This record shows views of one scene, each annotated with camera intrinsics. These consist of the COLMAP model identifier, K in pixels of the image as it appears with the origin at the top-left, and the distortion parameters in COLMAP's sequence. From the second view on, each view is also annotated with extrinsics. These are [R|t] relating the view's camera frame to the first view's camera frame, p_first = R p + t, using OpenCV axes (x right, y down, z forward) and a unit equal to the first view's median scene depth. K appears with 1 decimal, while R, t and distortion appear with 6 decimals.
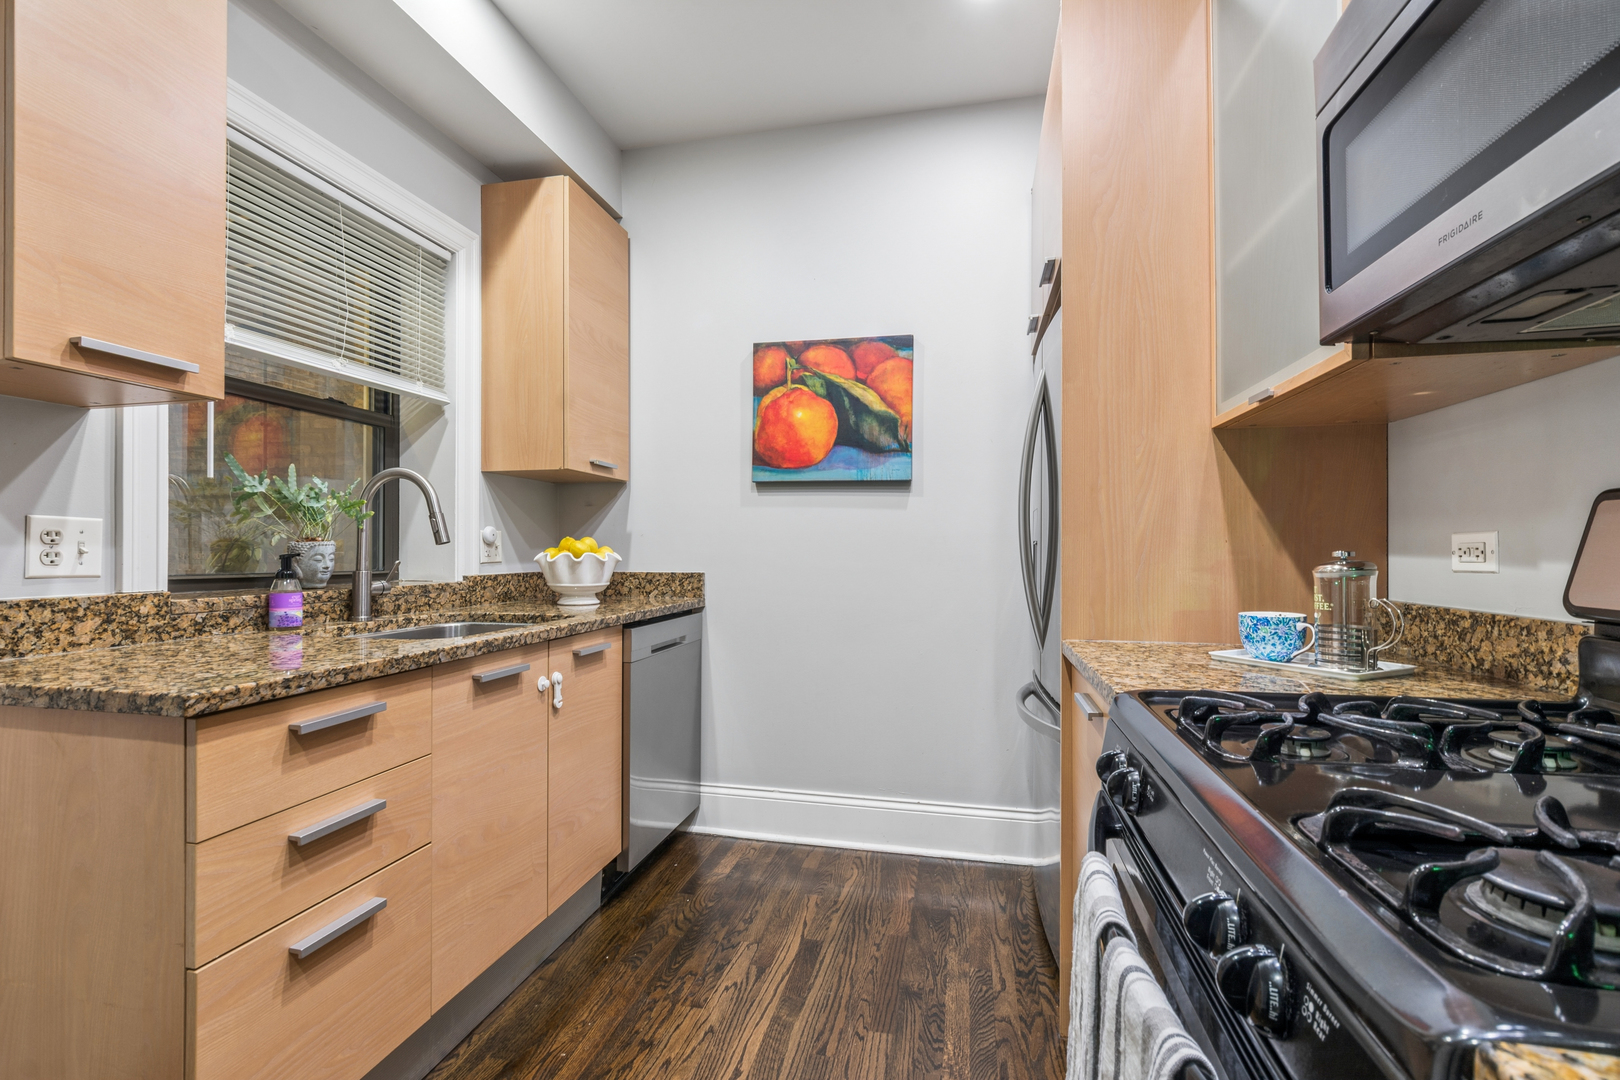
lens RADIAL K [[719.1, 0, 809.5], [0, 719.1, 544.6], [0, 0, 1]] dist [-0.000258, -0.000335]
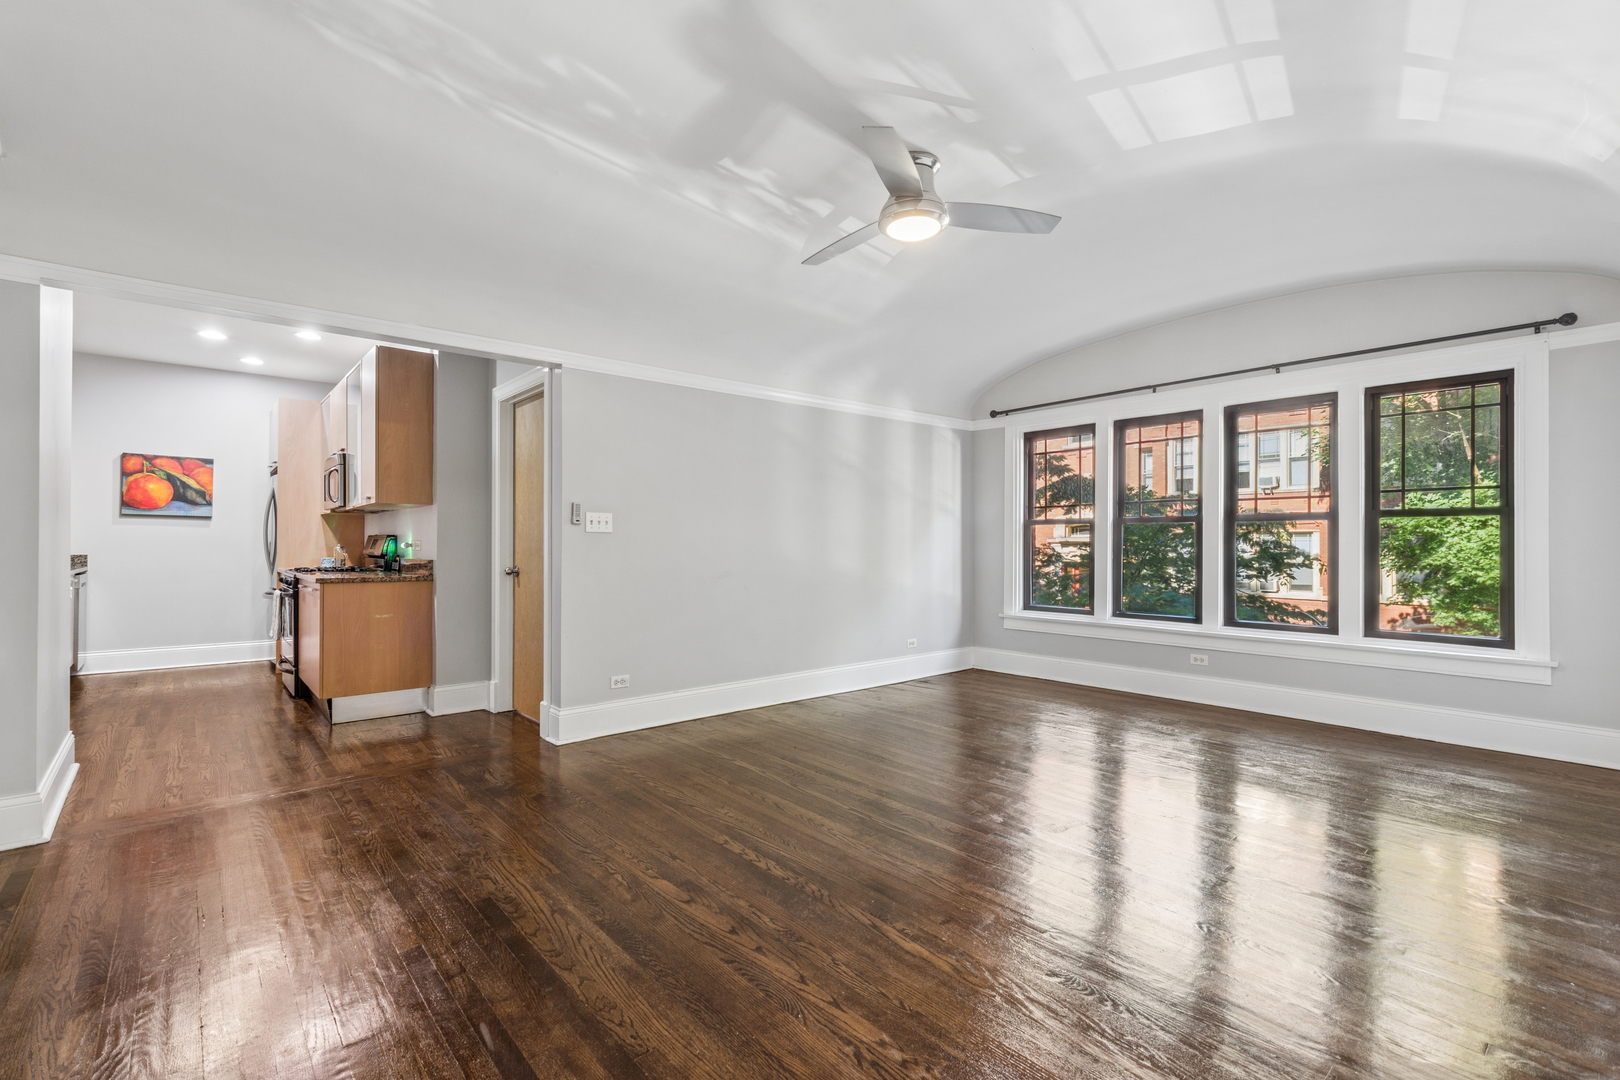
lens RADIAL K [[725.0, 0, 810.0], [0, 725.0, 540.0], [0, 0, 1]] dist [-0.001034, -0.000055]
pose [[0.598154, 0.005509, 0.801362, -0.657770], [-0.005805, 0.999980, -0.002542, -0.013067], [-0.801360, -0.003131, 0.598174, -2.260845]]
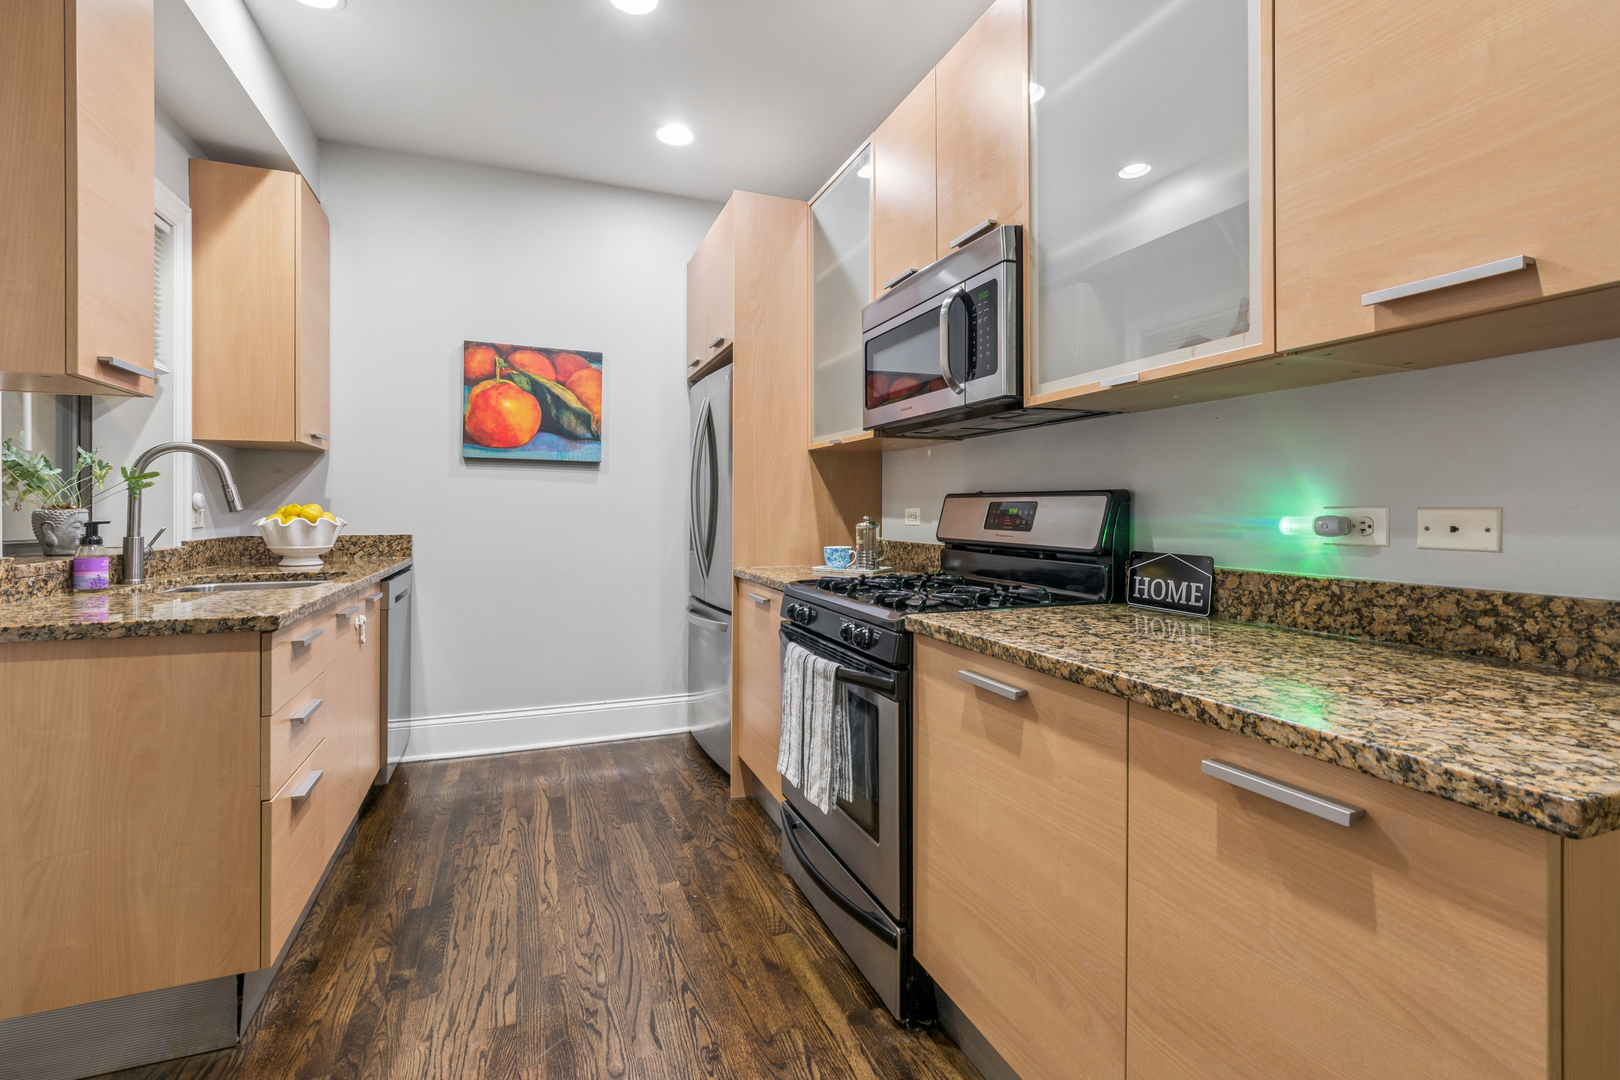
lens RADIAL K [[728.0, 0, 811.5], [0, 728.0, 511.0], [0, 0, 1]] dist [-0.002888, -0.000414]
pose [[0.827259, -0.000577, 0.561820, -0.301581], [-0.004642, 0.999958, 0.007862, -0.011289], [-0.561801, -0.009112, 0.827222, -0.345881]]
